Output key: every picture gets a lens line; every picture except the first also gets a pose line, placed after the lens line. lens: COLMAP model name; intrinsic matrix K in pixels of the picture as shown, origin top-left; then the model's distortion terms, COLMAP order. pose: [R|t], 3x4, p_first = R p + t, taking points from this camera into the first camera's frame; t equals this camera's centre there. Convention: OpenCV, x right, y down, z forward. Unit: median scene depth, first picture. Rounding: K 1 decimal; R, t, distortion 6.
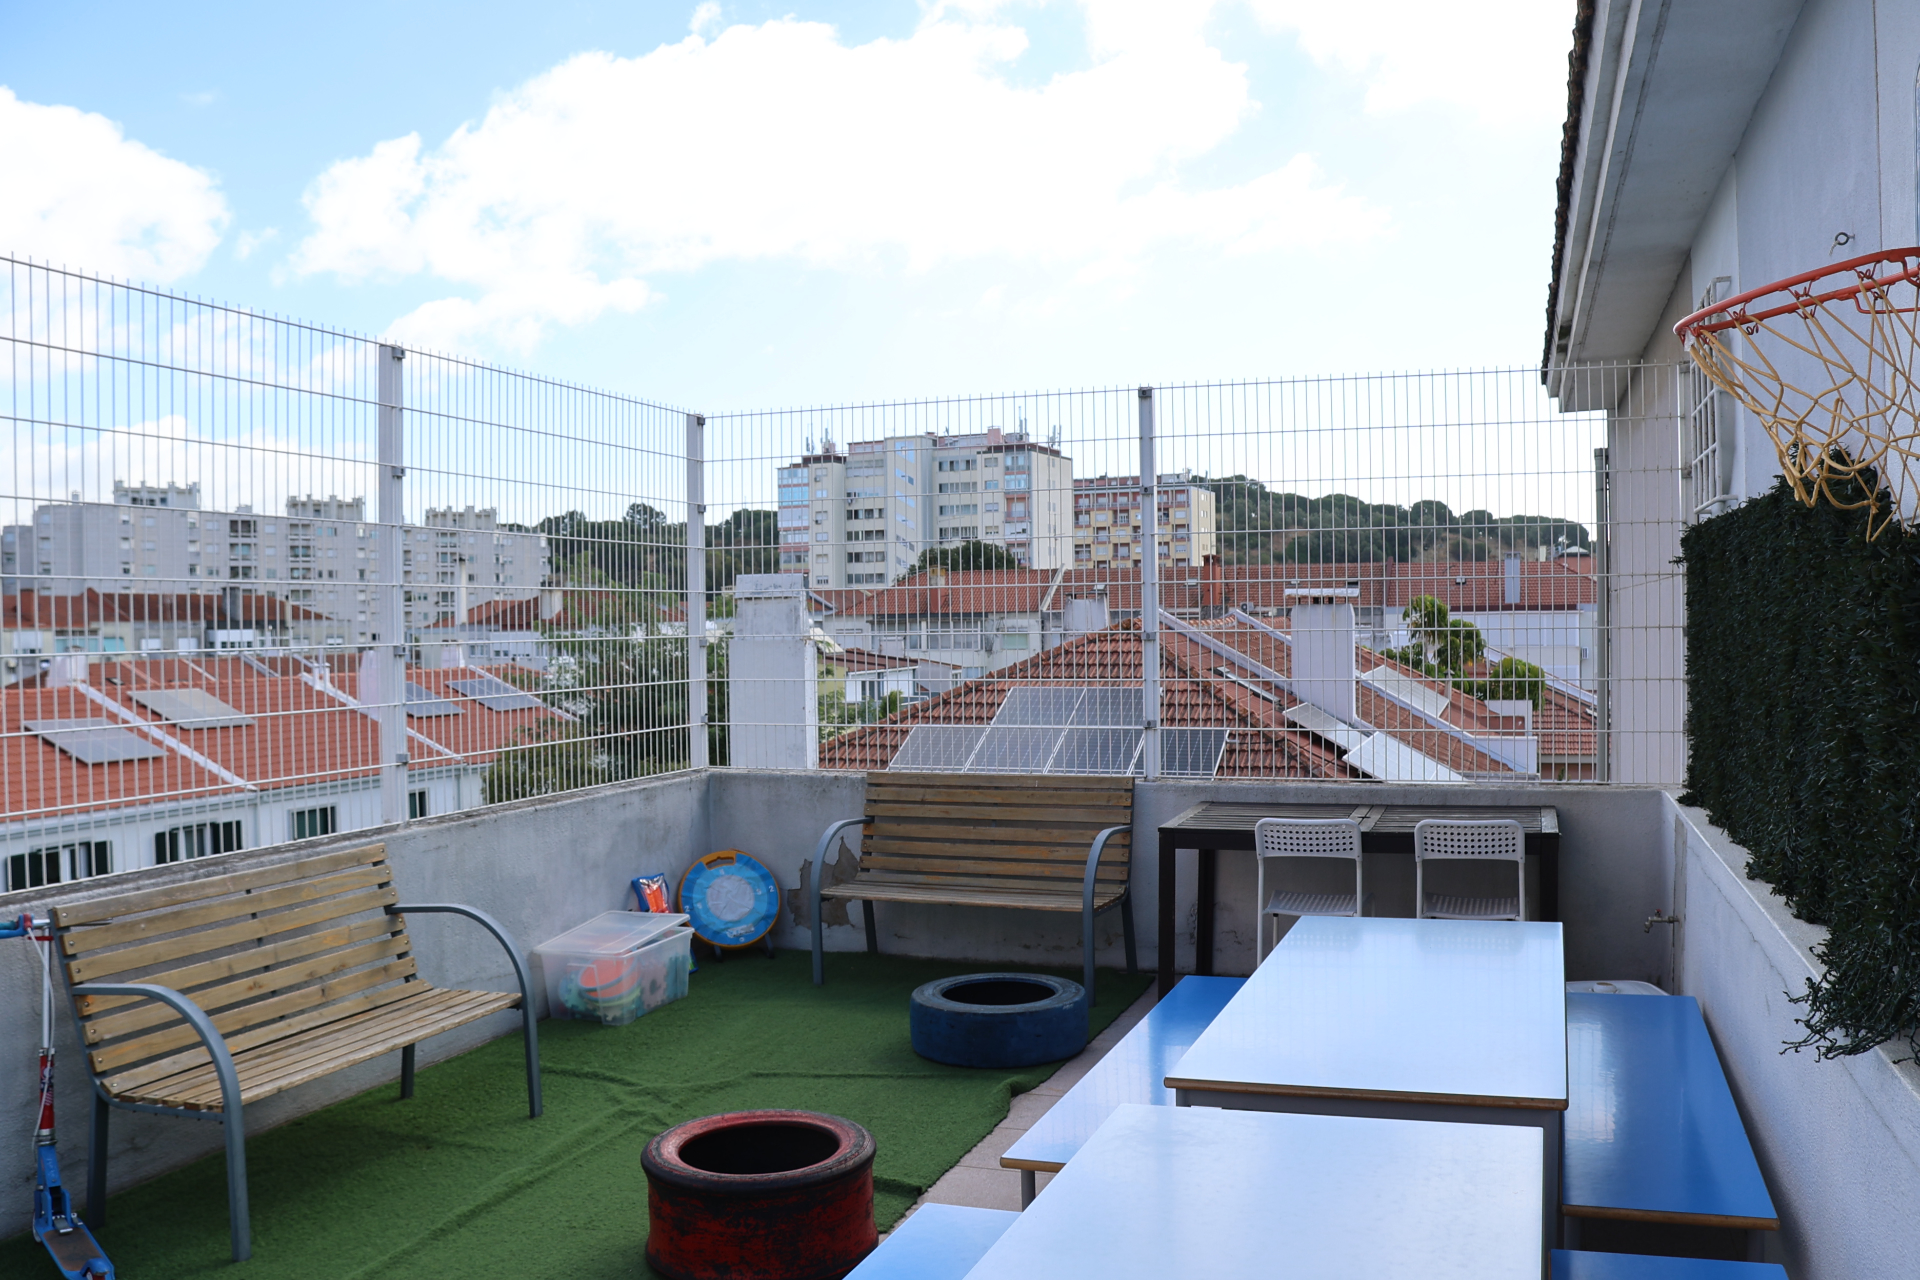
lens RADIAL K [[1583.7, 0, 960.0], [0, 1583.7, 640.0], [0, 0, 1]] dist [-0.099326, 0.003432]
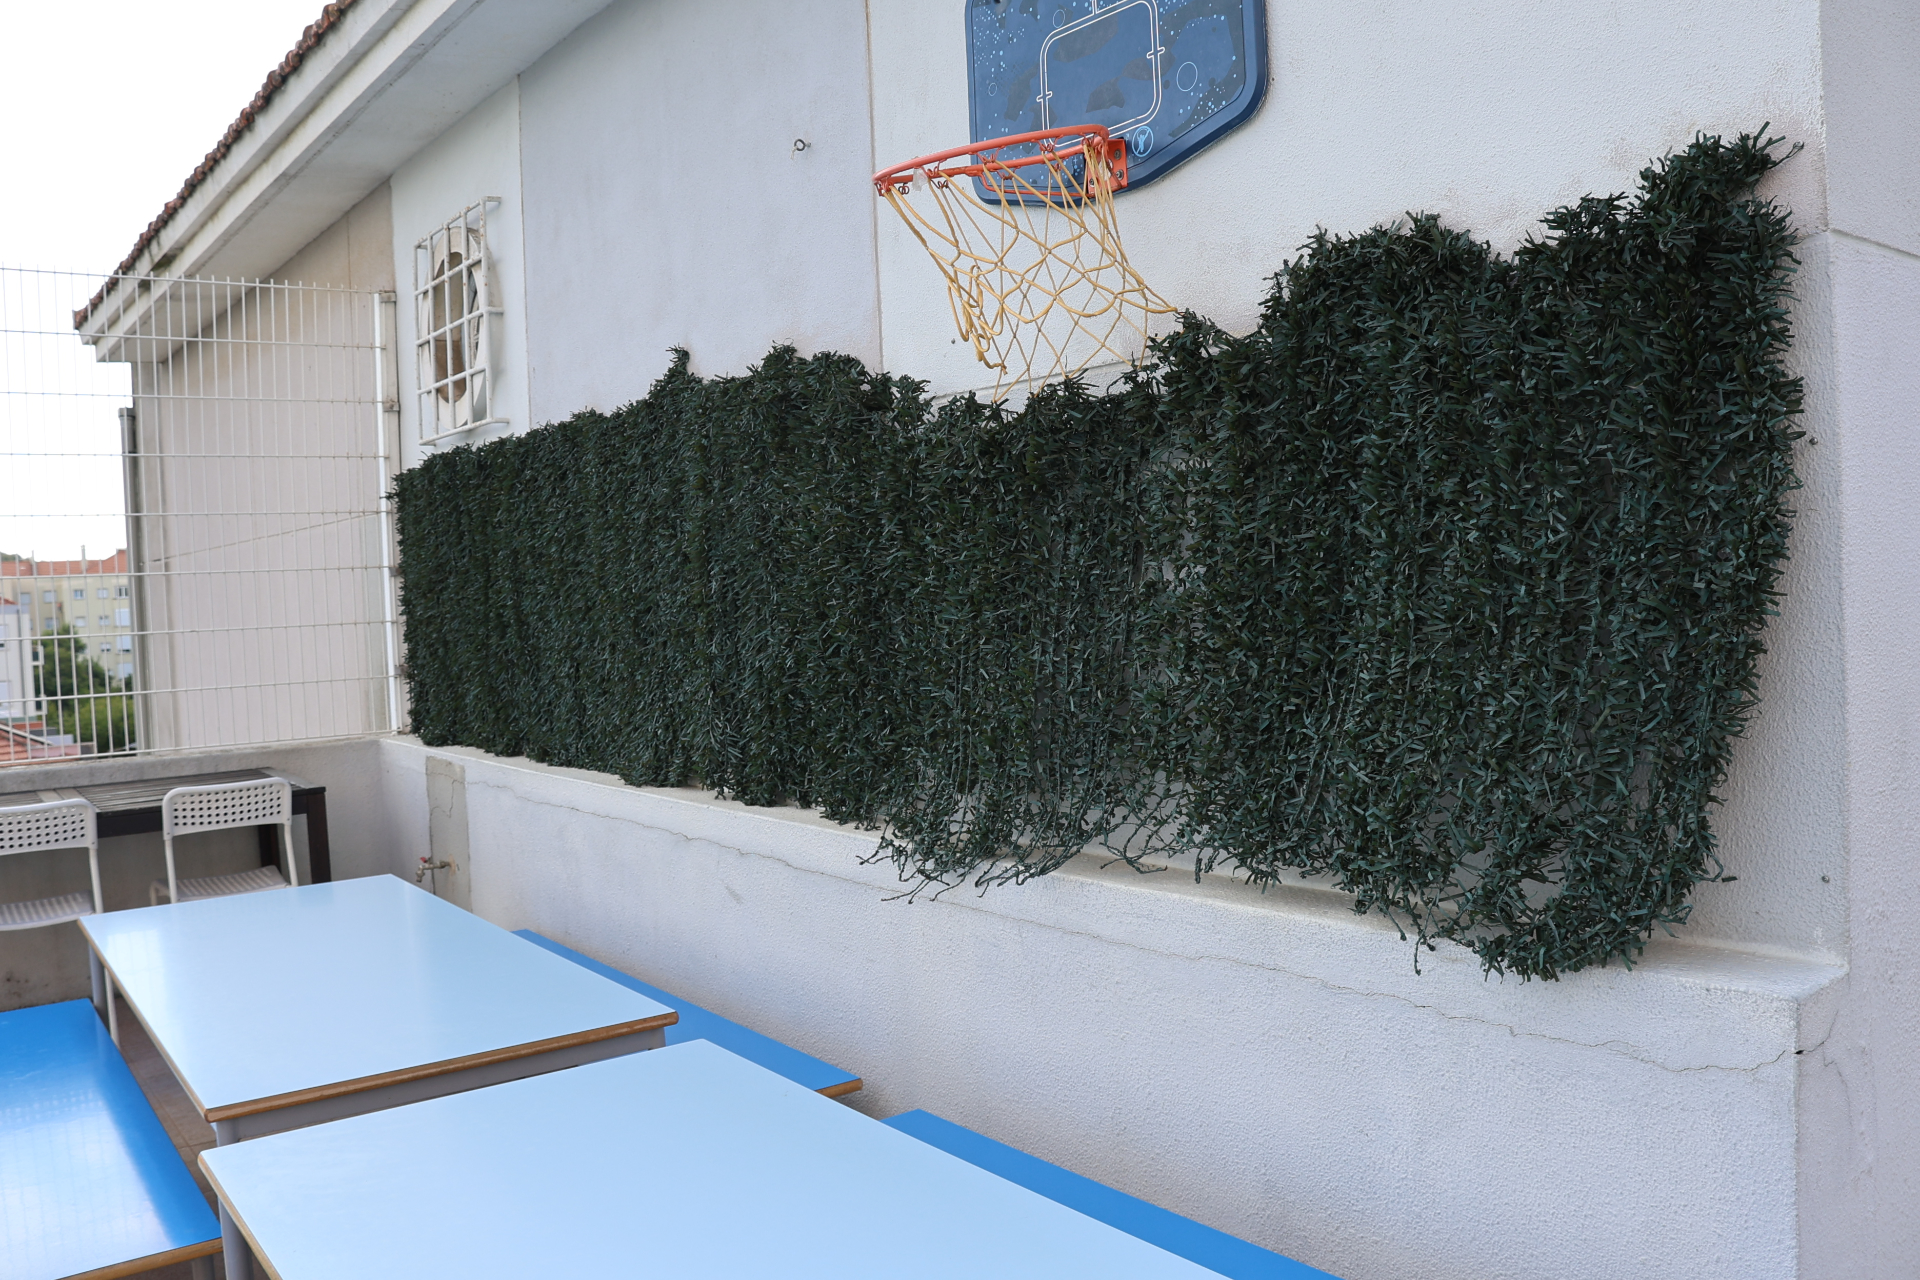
lens RADIAL K [[1583.7, 0, 960.0], [0, 1583.7, 640.0], [0, 0, 1]] dist [-0.099326, 0.003432]
pose [[0.552210, -0.035645, 0.832942, -0.151515], [0.038872, 0.999100, 0.016985, 0.035204], [-0.832798, 0.022999, 0.553099, 0.177729]]
